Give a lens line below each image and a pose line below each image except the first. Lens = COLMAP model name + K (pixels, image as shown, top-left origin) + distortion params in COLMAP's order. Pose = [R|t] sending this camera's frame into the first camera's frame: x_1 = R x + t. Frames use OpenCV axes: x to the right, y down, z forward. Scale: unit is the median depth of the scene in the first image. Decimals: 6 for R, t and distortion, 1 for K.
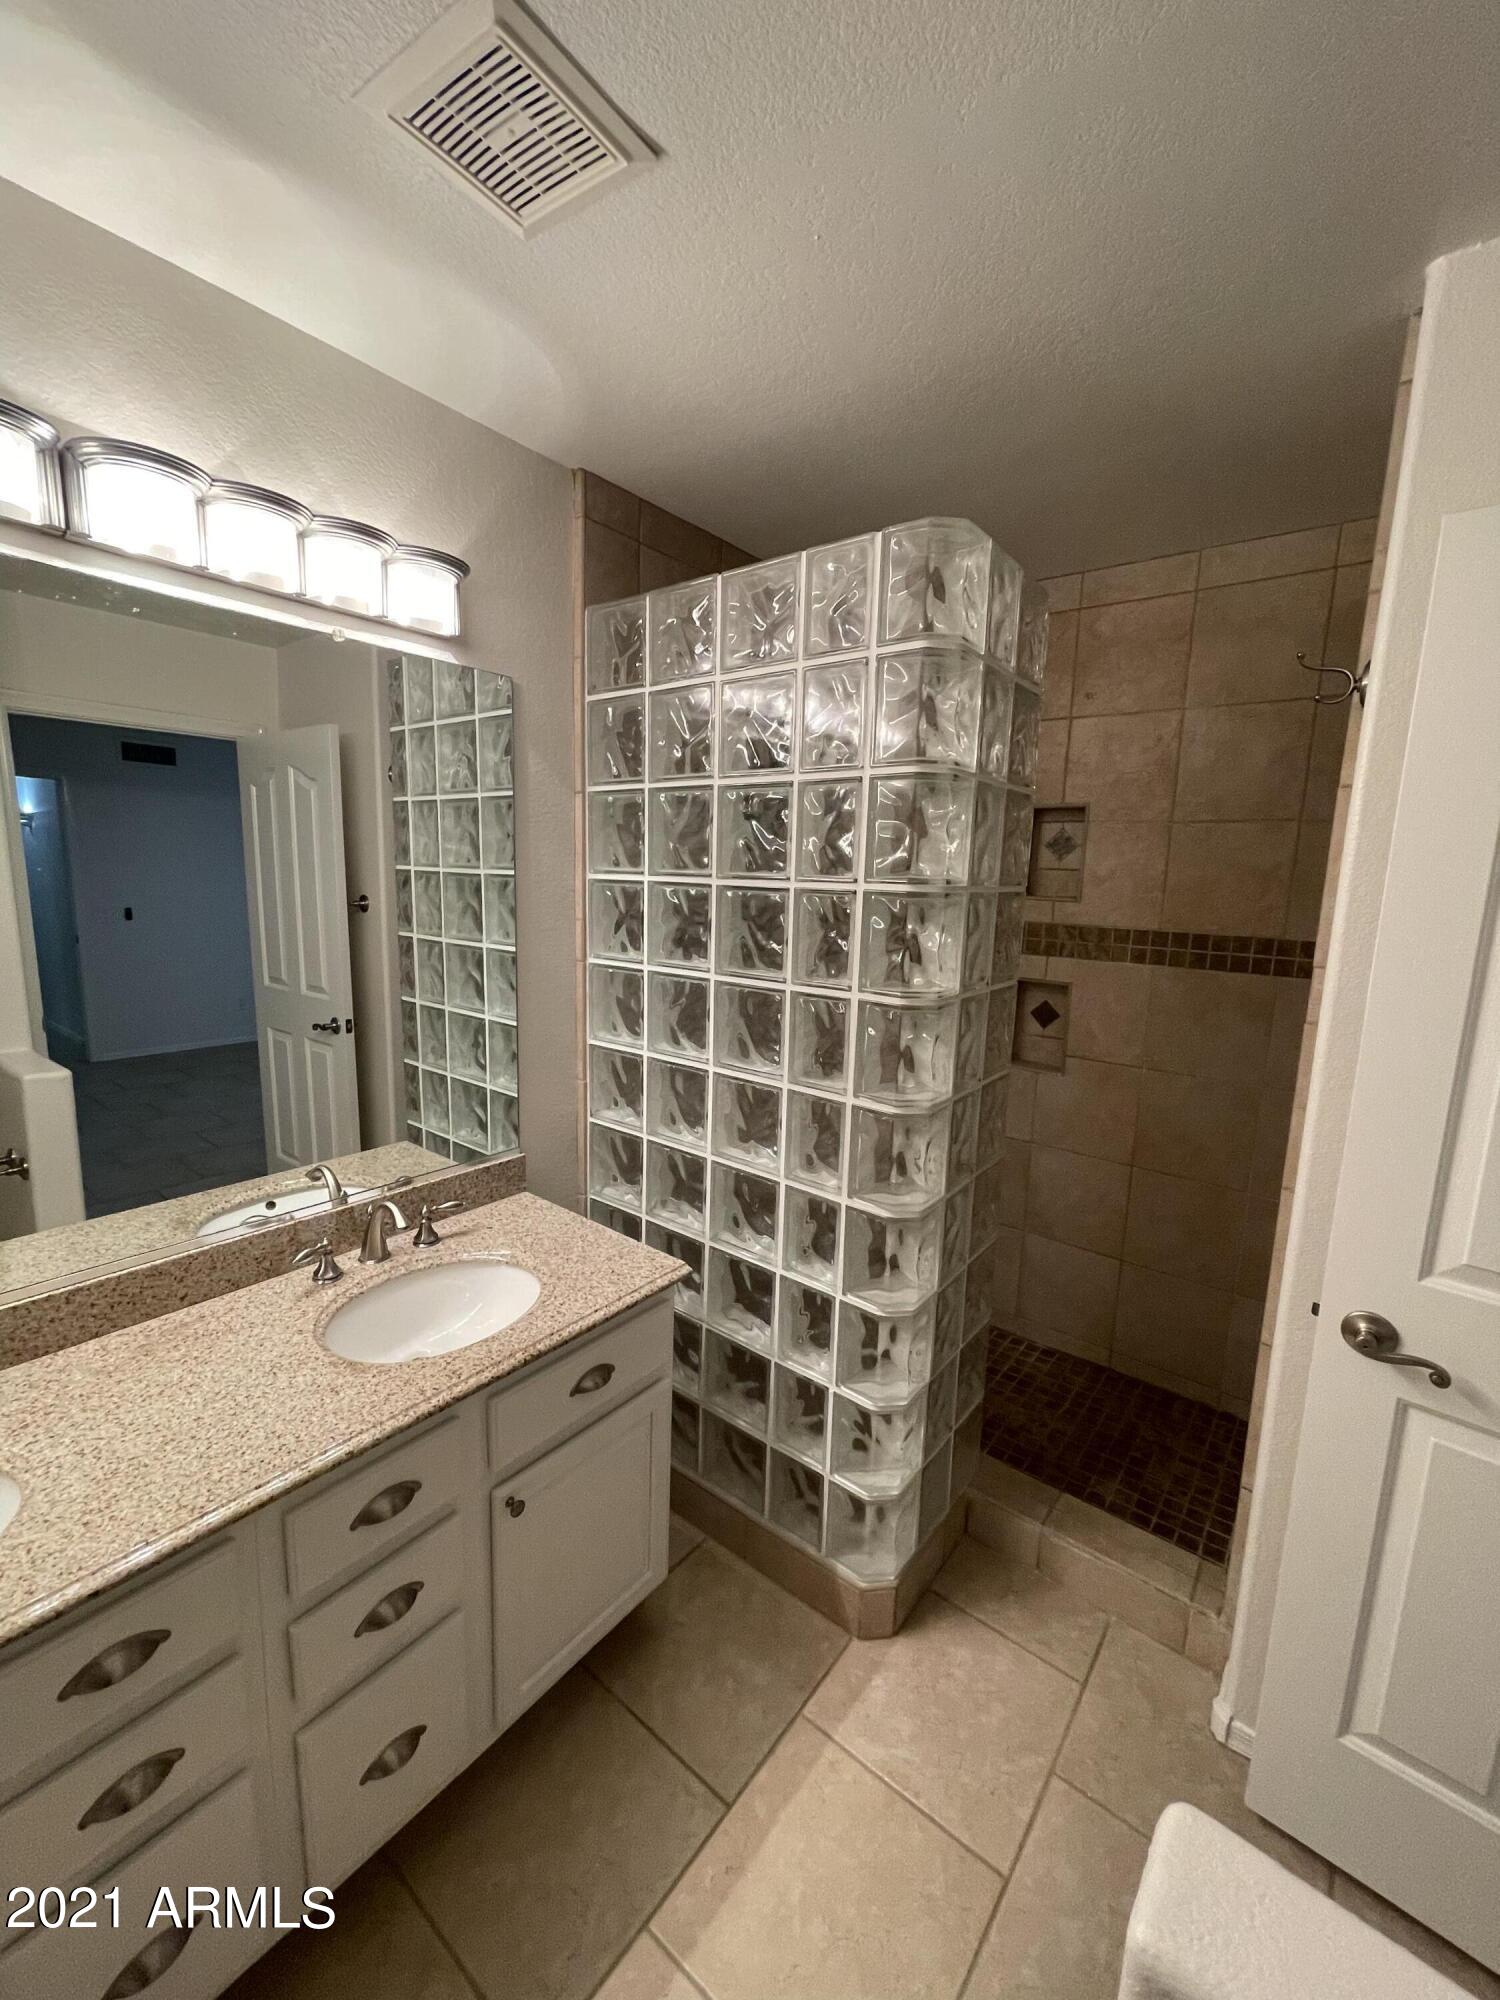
lens RADIAL K [[811.7, 0, 750.0], [0, 811.7, 1000.0], [0, 0, 1]] dist [0.000069, 0.000276]
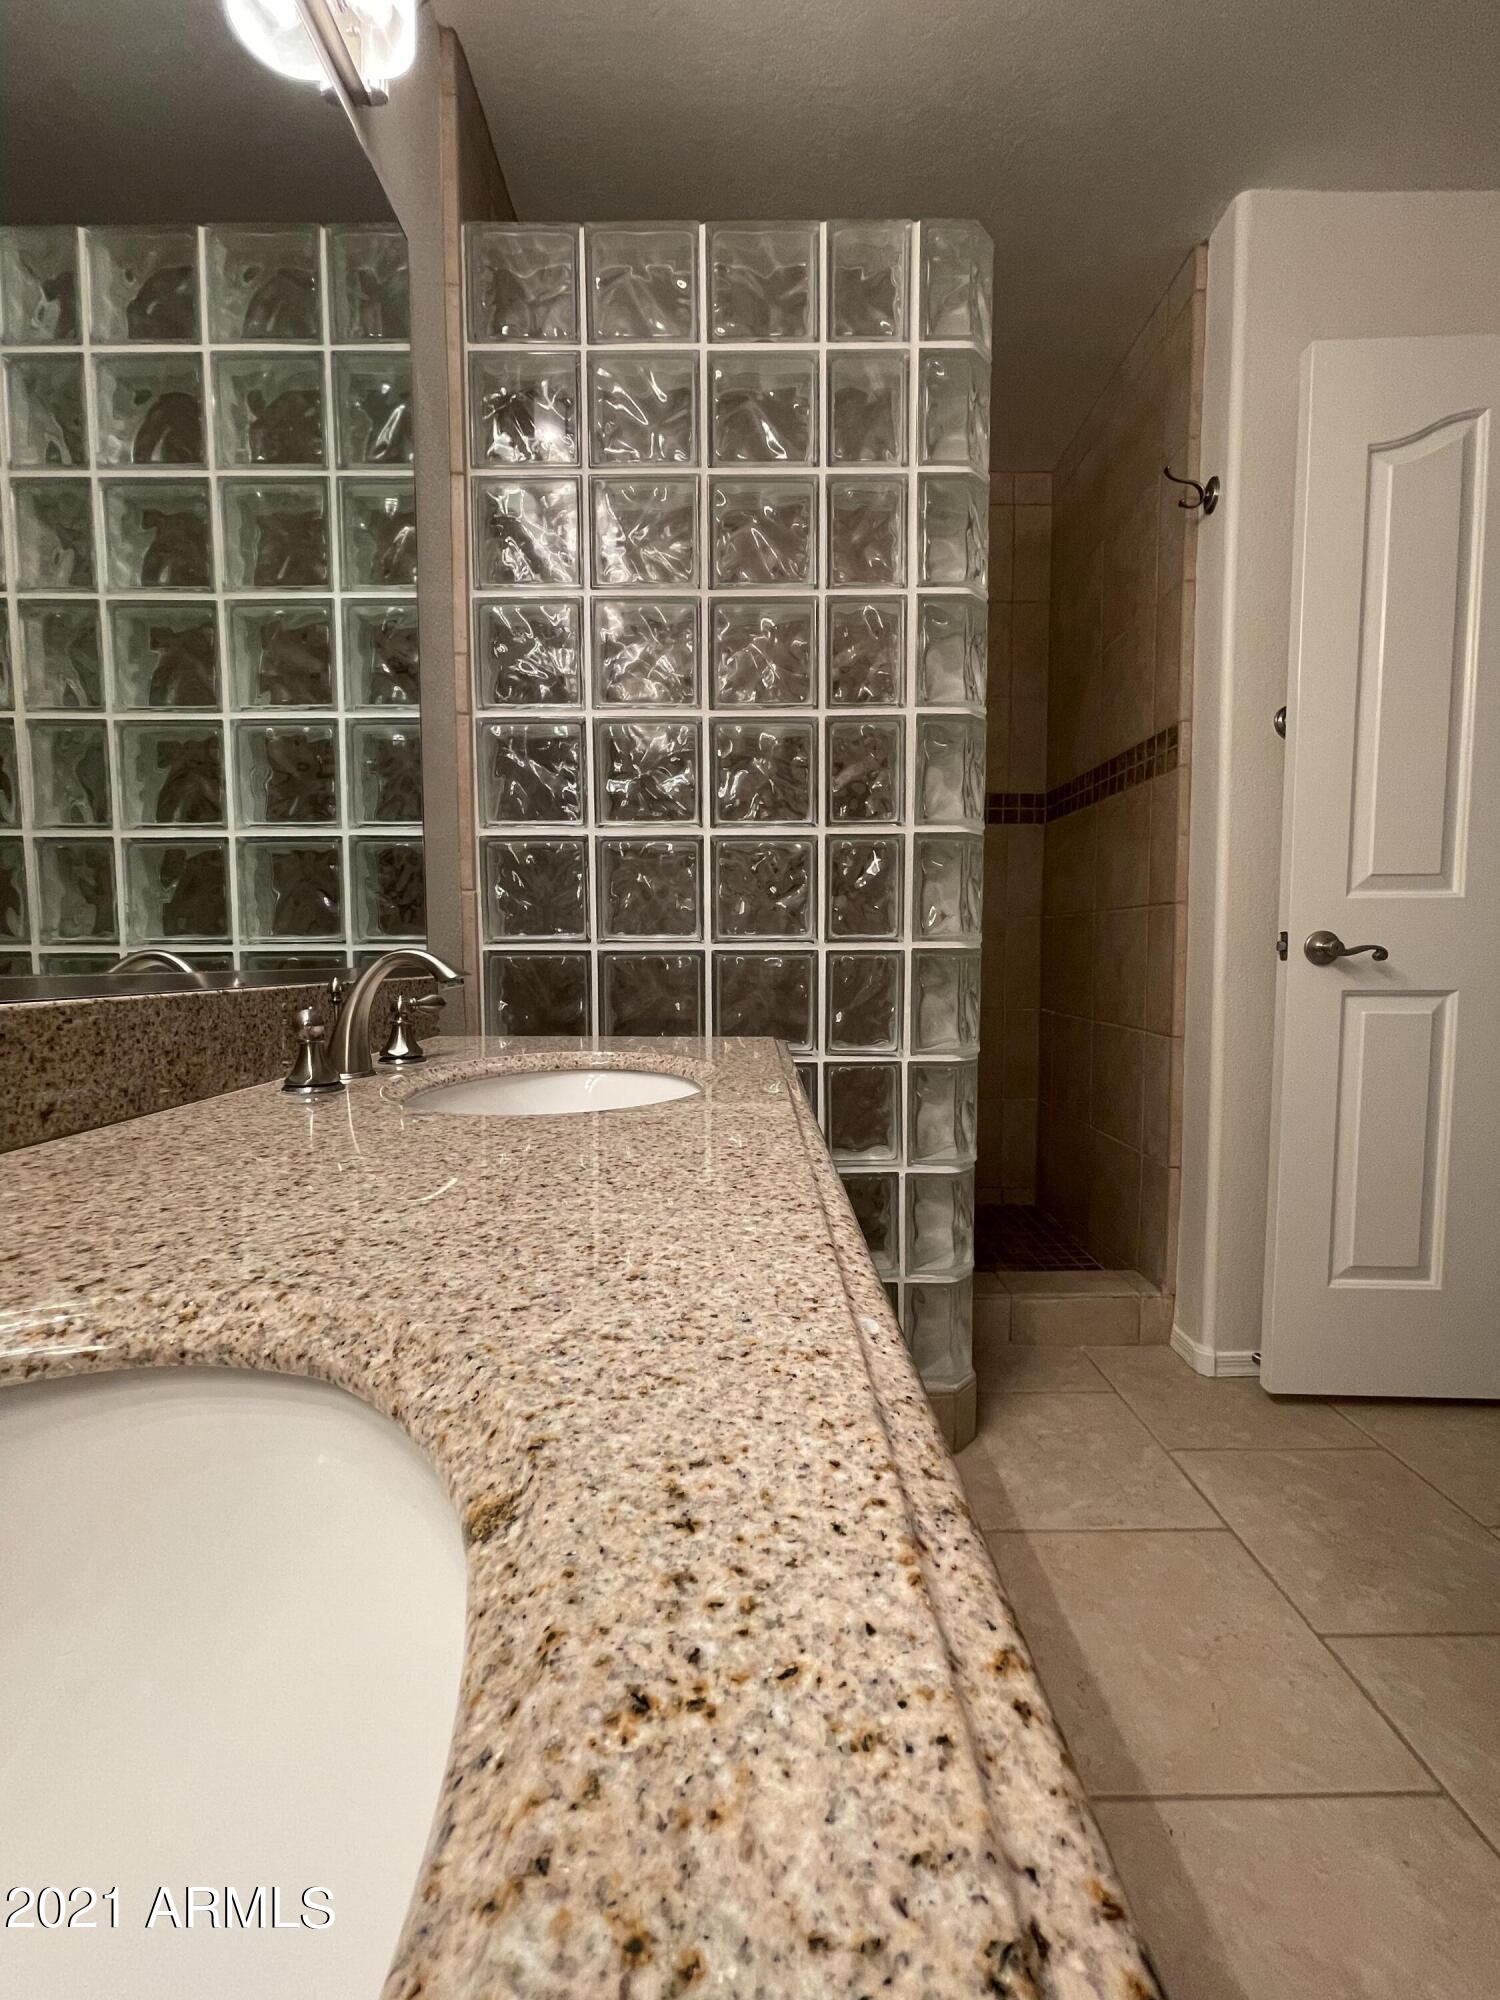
lens RADIAL K [[811.7, 0, 750.0], [0, 811.7, 1000.0], [0, 0, 1]] dist [0.000069, 0.000276]
pose [[0.781624, -0.069799, 0.619832, -0.666500], [0.124820, 0.991122, -0.045791, 0.370539], [-0.611133, 0.113158, 0.783397, 0.457790]]
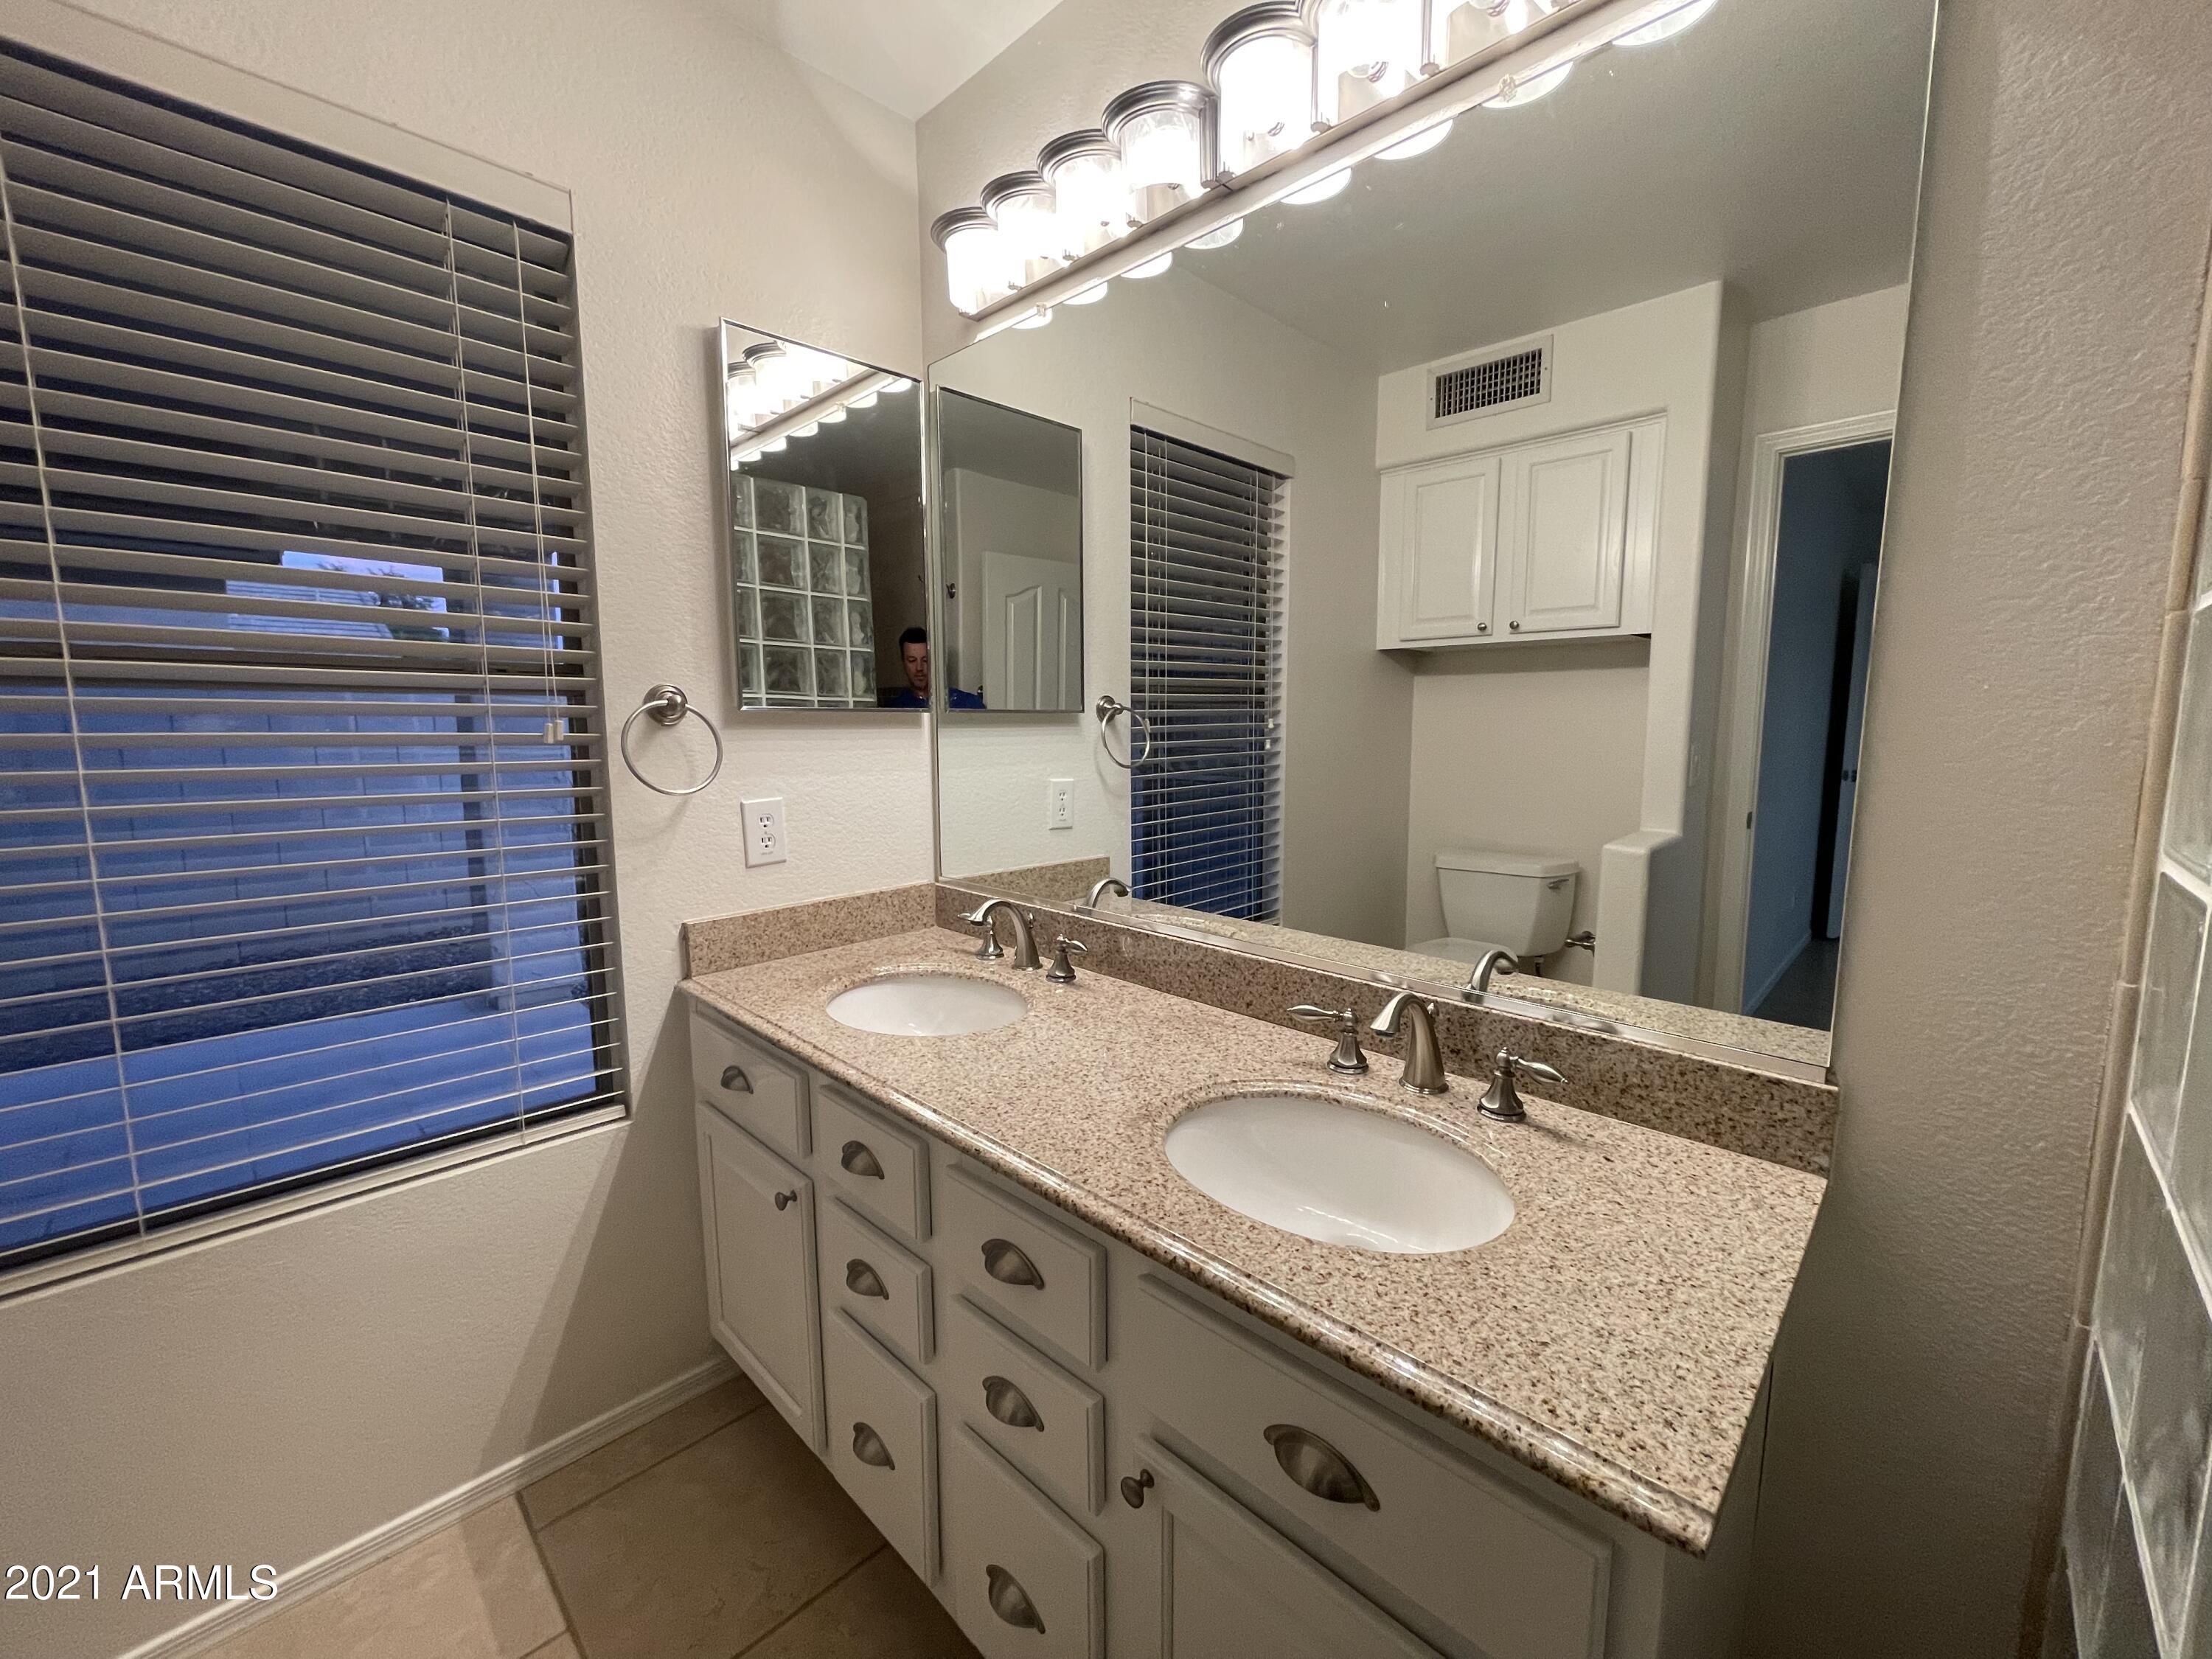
lens RADIAL K [[897.7, 0, 1106.0], [0, 897.7, 829.5], [0, 0, 1]] dist [0.000069, 0.000276]
pose [[-0.097255, 0.094525, -0.990761, 0.276307], [-0.160147, 0.981021, 0.109316, 0.094803], [0.982290, 0.169299, -0.080272, 0.889080]]
